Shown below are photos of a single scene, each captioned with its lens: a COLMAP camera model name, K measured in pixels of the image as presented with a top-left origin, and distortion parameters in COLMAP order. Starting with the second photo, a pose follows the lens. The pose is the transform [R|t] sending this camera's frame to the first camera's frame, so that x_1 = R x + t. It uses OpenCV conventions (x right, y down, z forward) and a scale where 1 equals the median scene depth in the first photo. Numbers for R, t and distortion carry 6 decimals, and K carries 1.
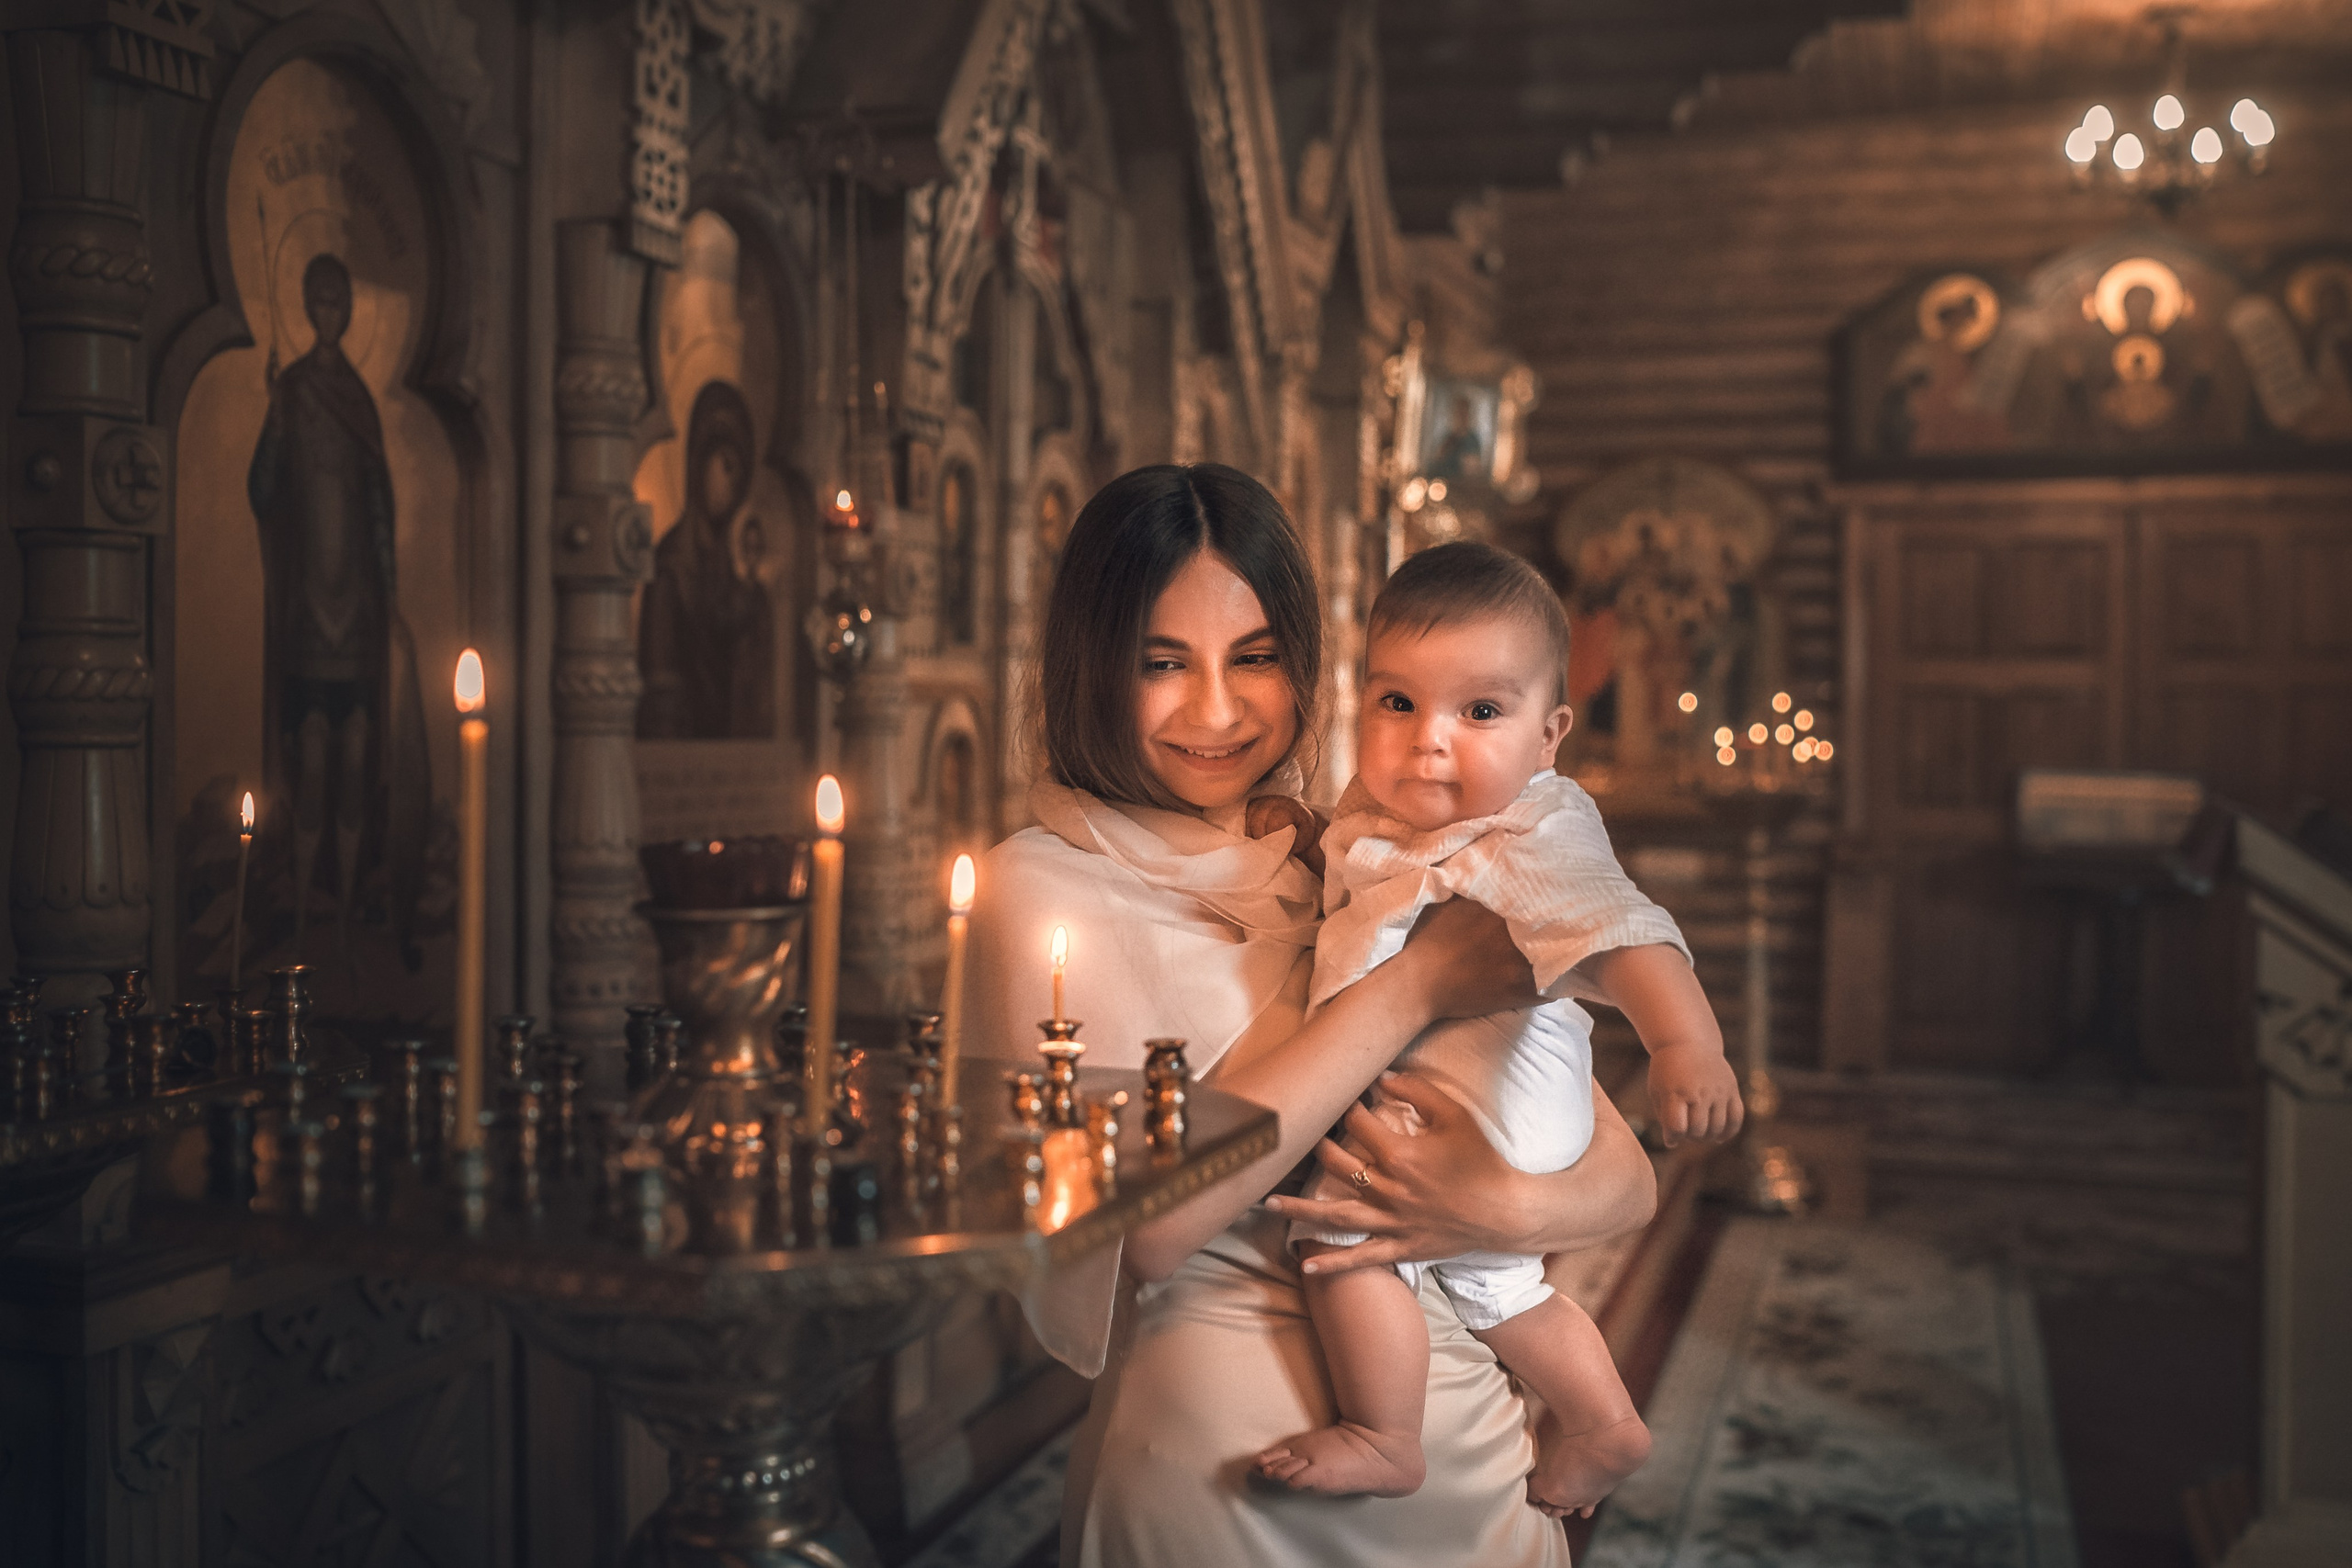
lens RADIAL K [[2321.5, 0, 1204.3], [0, 2321.5, 780.6], [0, 0, 1]] dist [-0.108561, 0.156609]
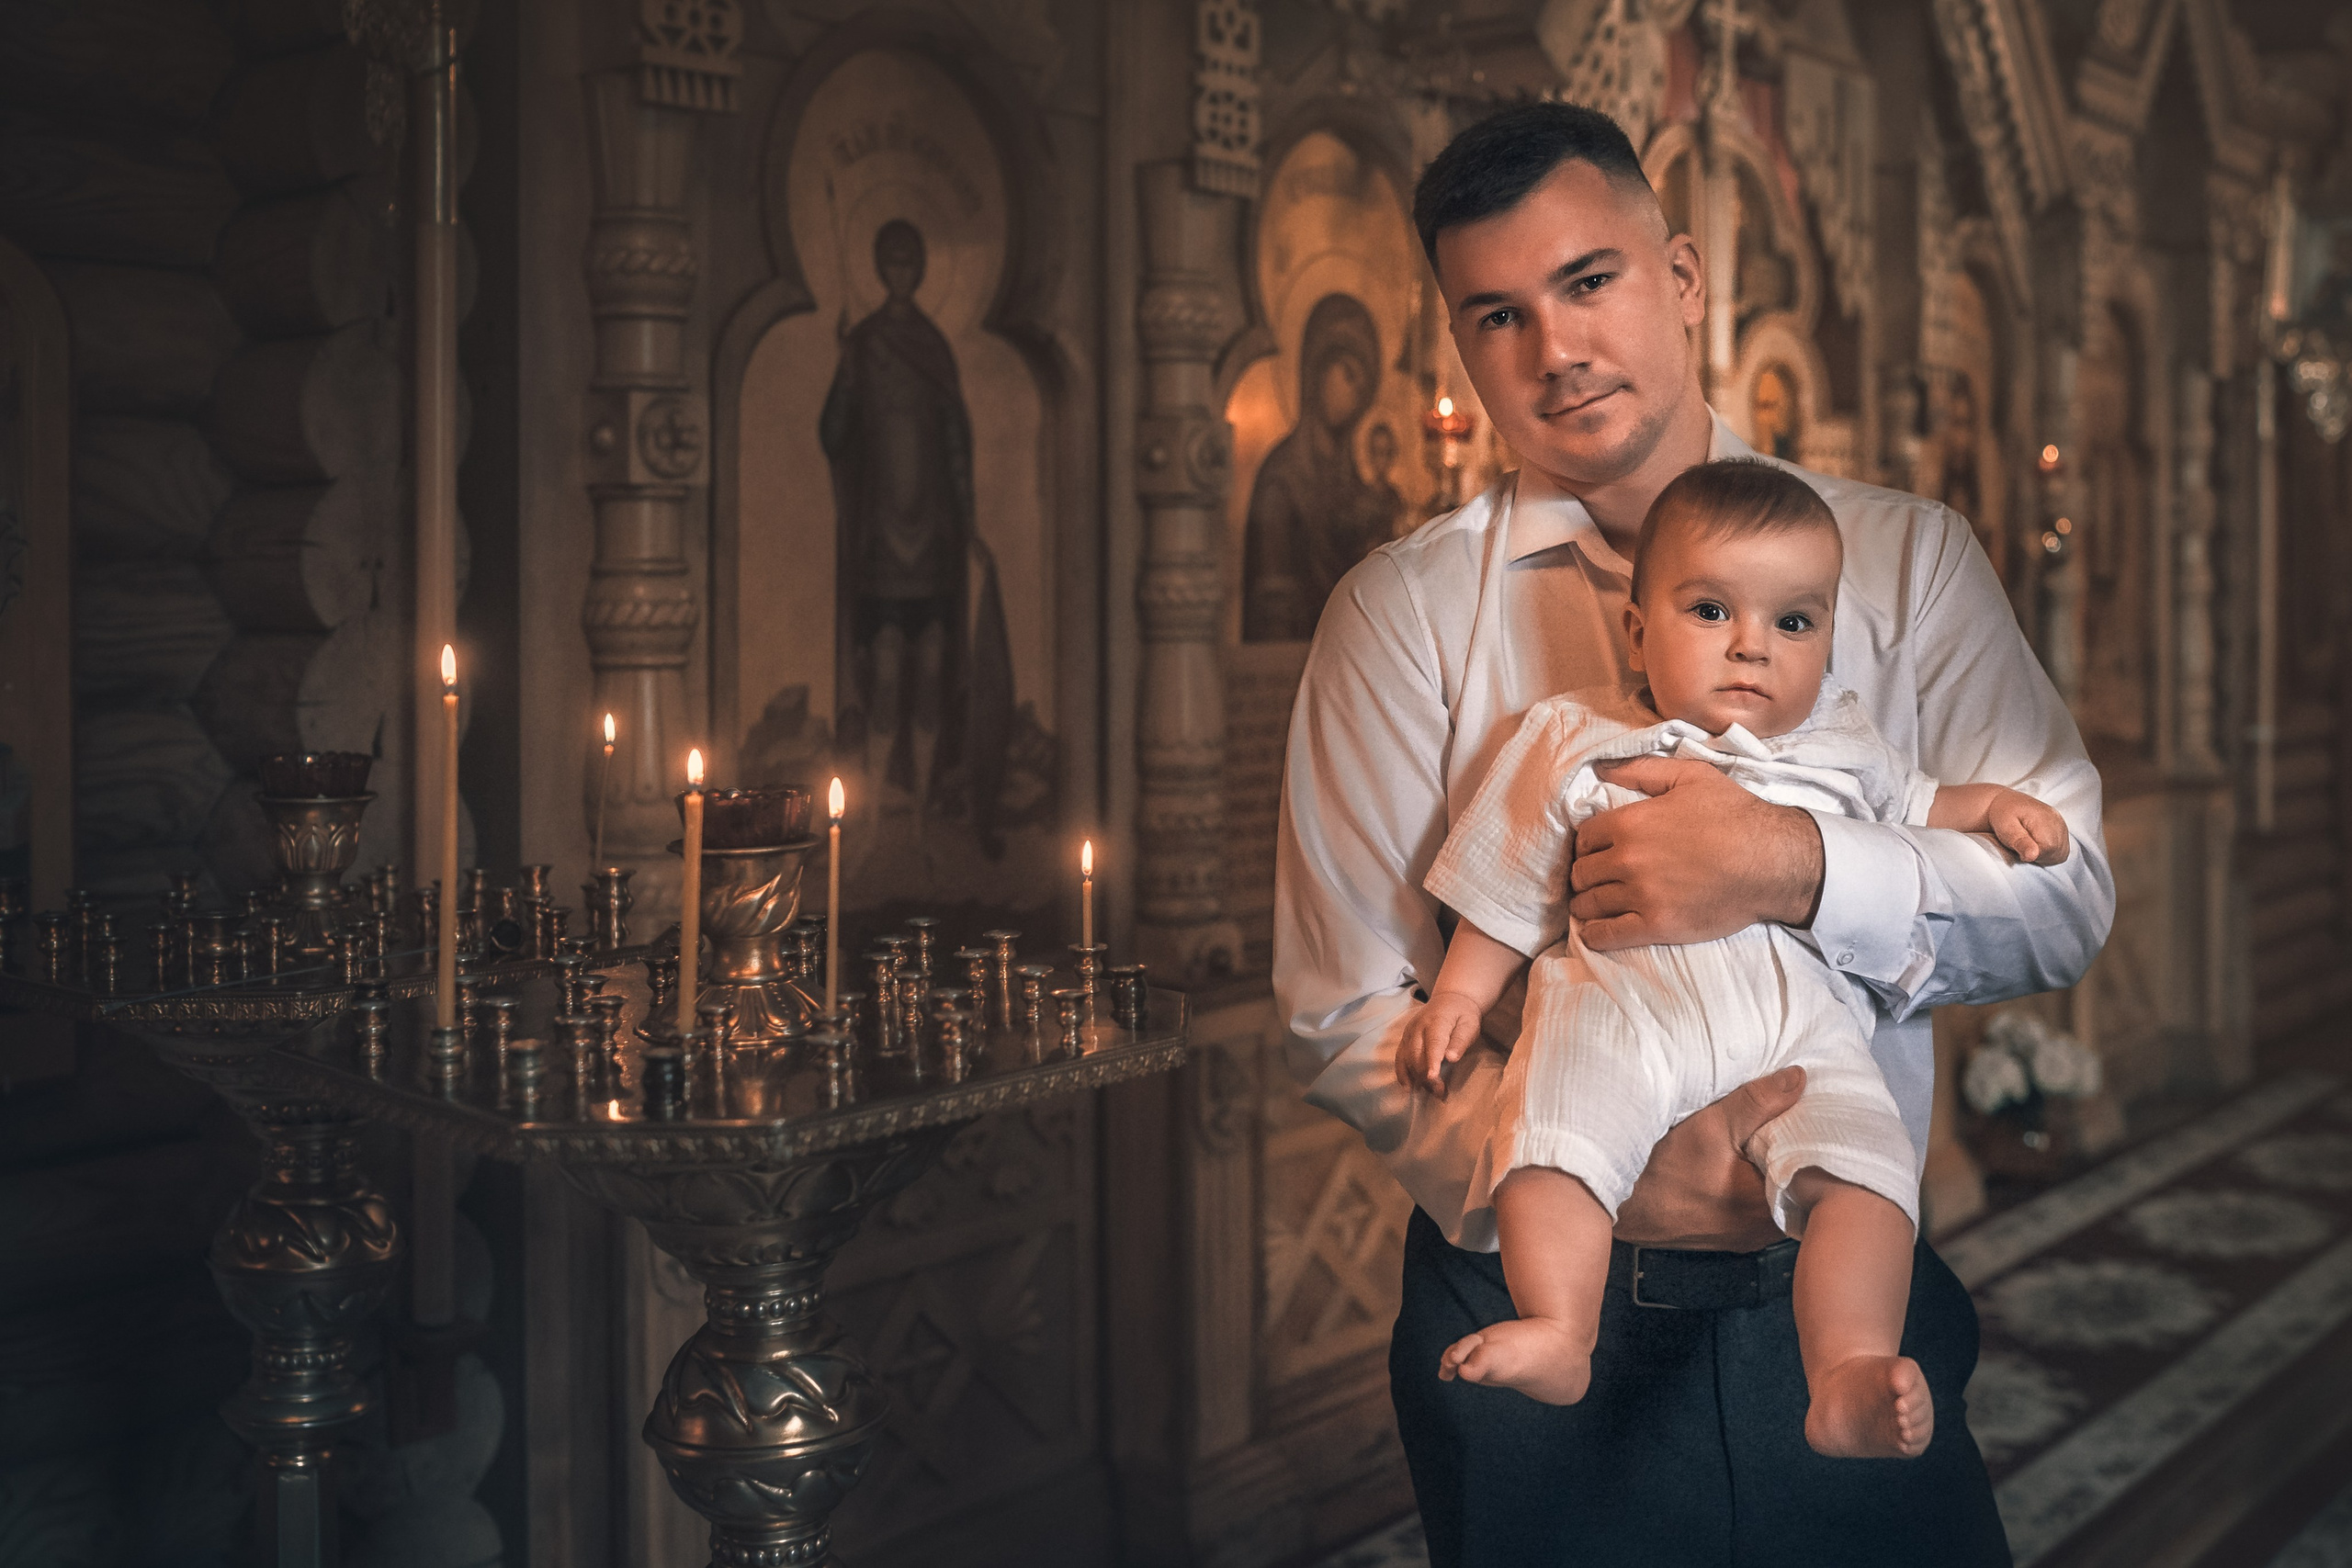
lens RADIAL K [[2505.2, 0, 1378.4], [0, 2505.2, 621.9], [0, 0, 1]] dist [-0.146637, 0.232773]
pose [[0.936612, -0.000549, -0.350368, 0.231981], [-0.001336, 0.999986, -0.005138, -0.023377], [0.350366, 0.005280, 0.936598, -0.052236]]
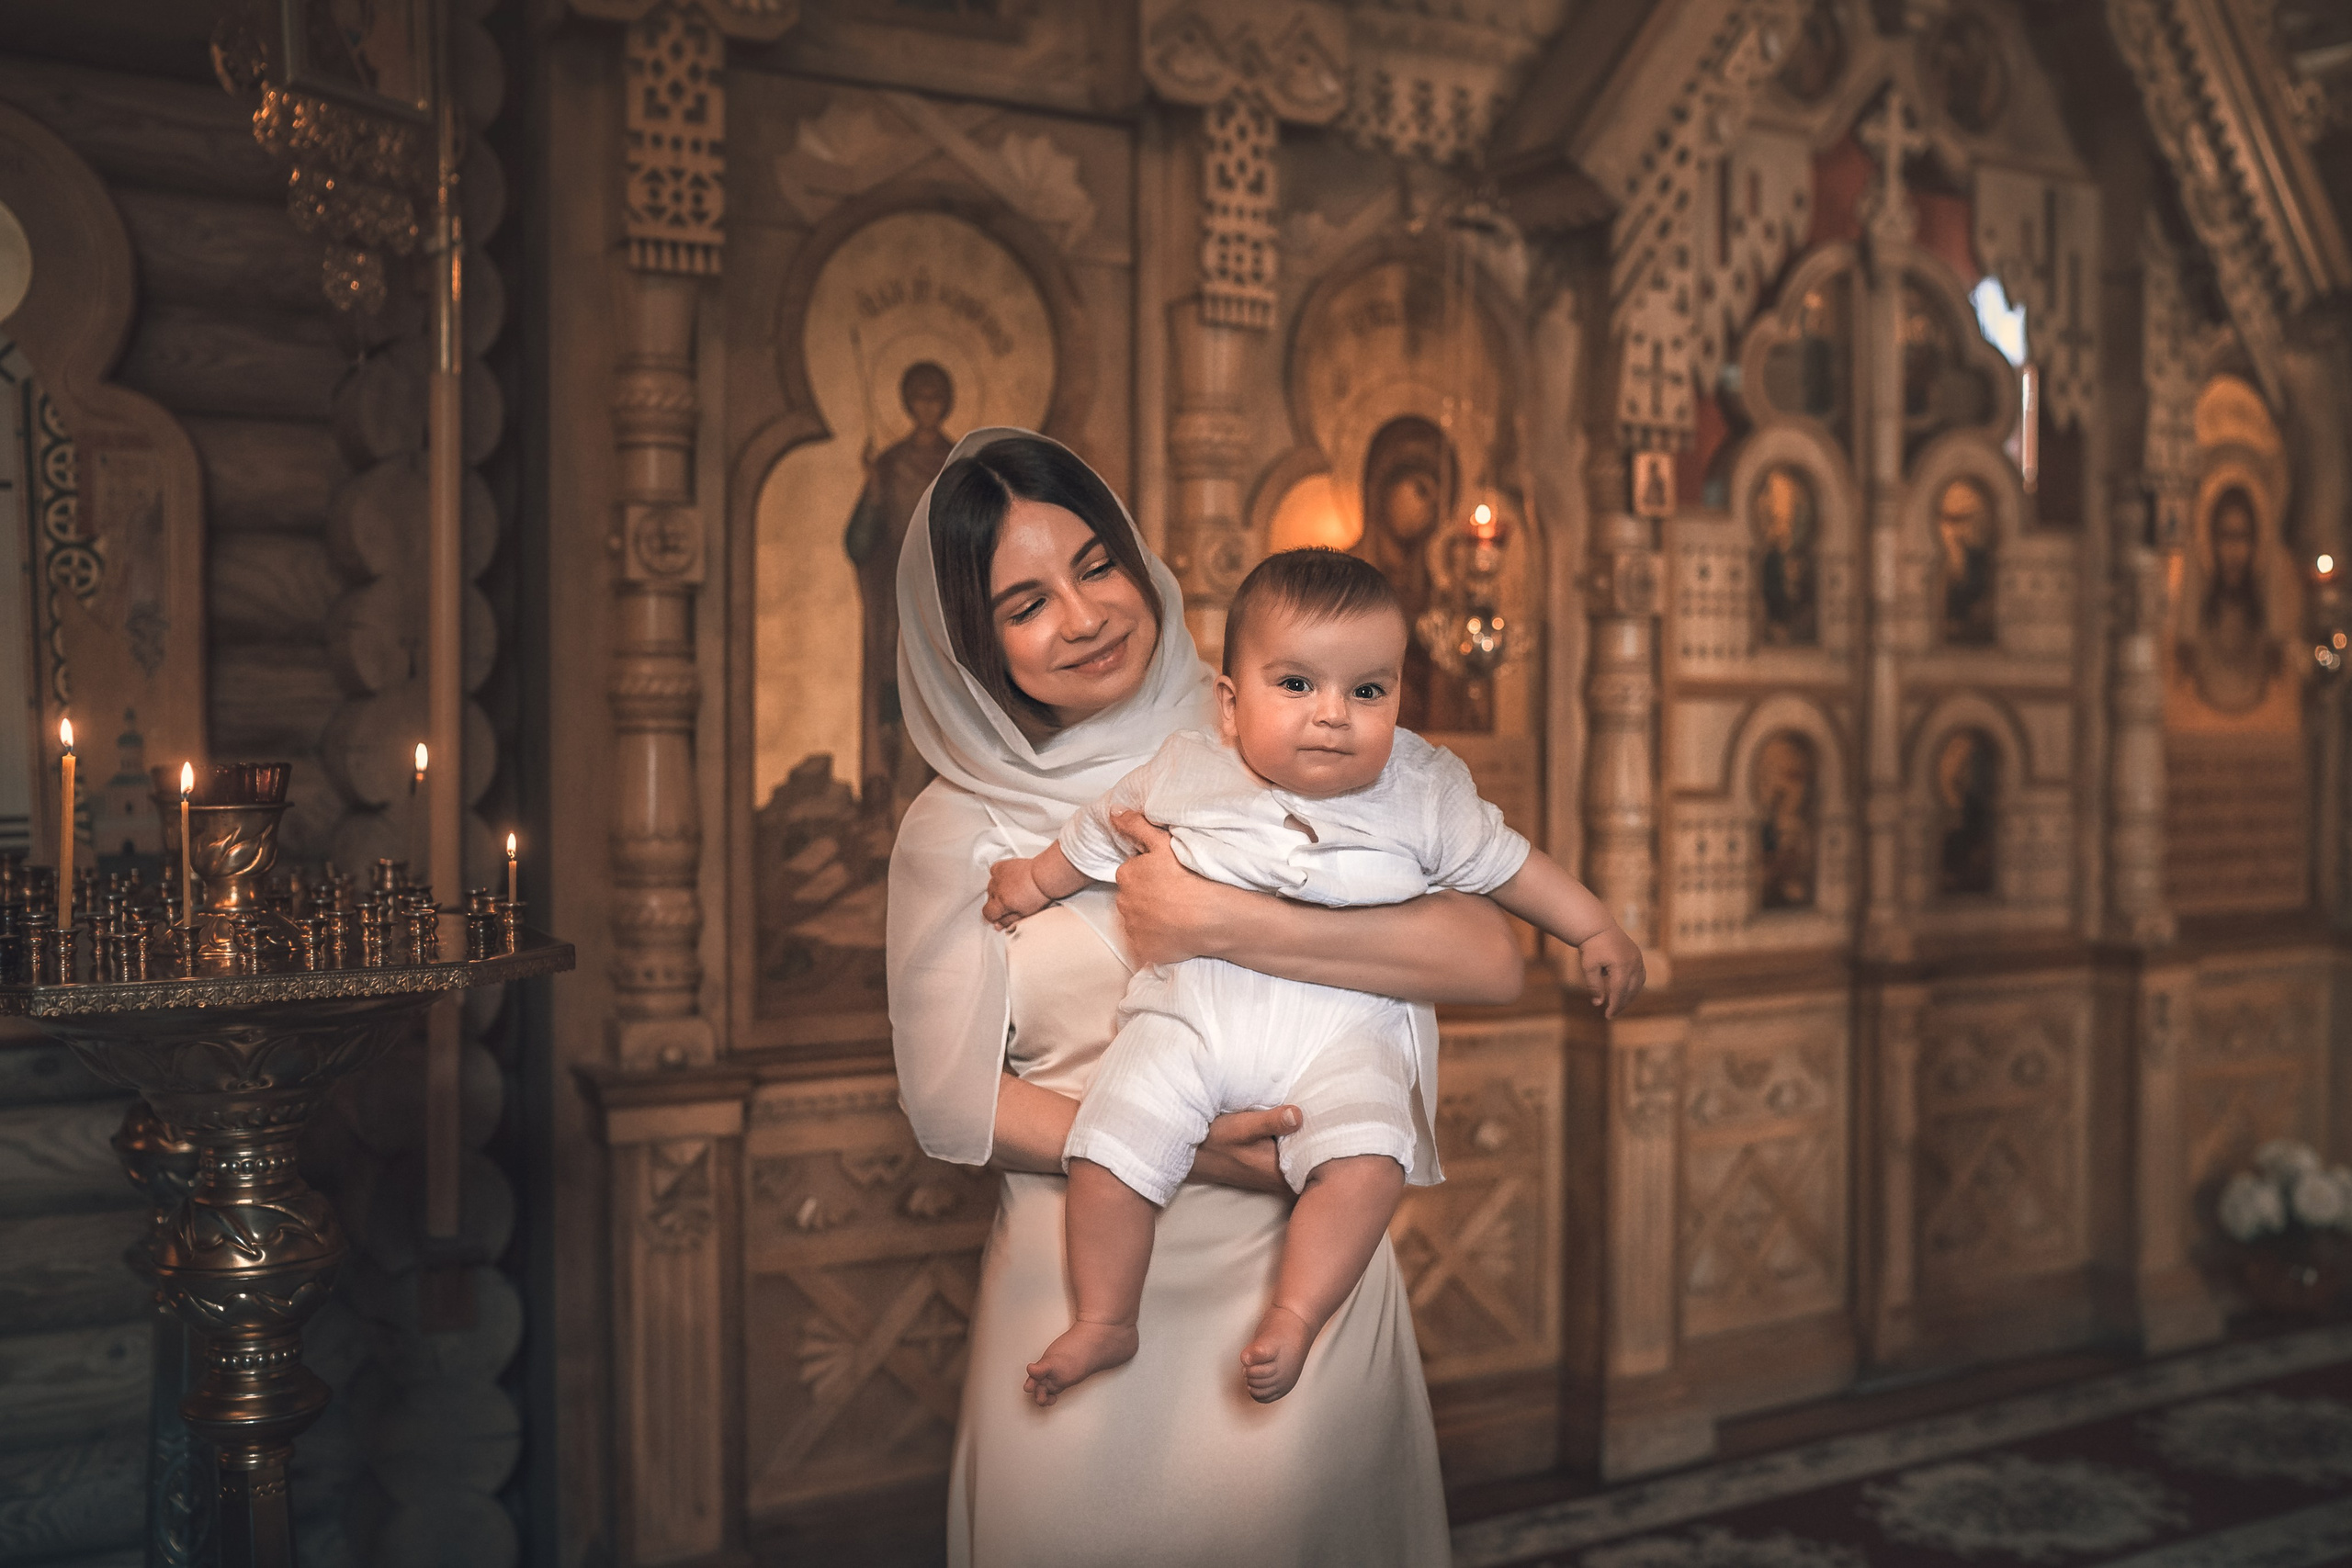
lens RADIAL K [[2288.1, 0, 1166.0], [0, 2288.1, 774.3], [0, 0, 1]] dist [-0.117849, 0.174579]
pose [[0.736241, 0.000967, -0.676719, 0.530823], [-0.010851, 0.999887, -0.010376, 0.017365], [0.676633, 0.014983, 0.736168, 0.115233]]
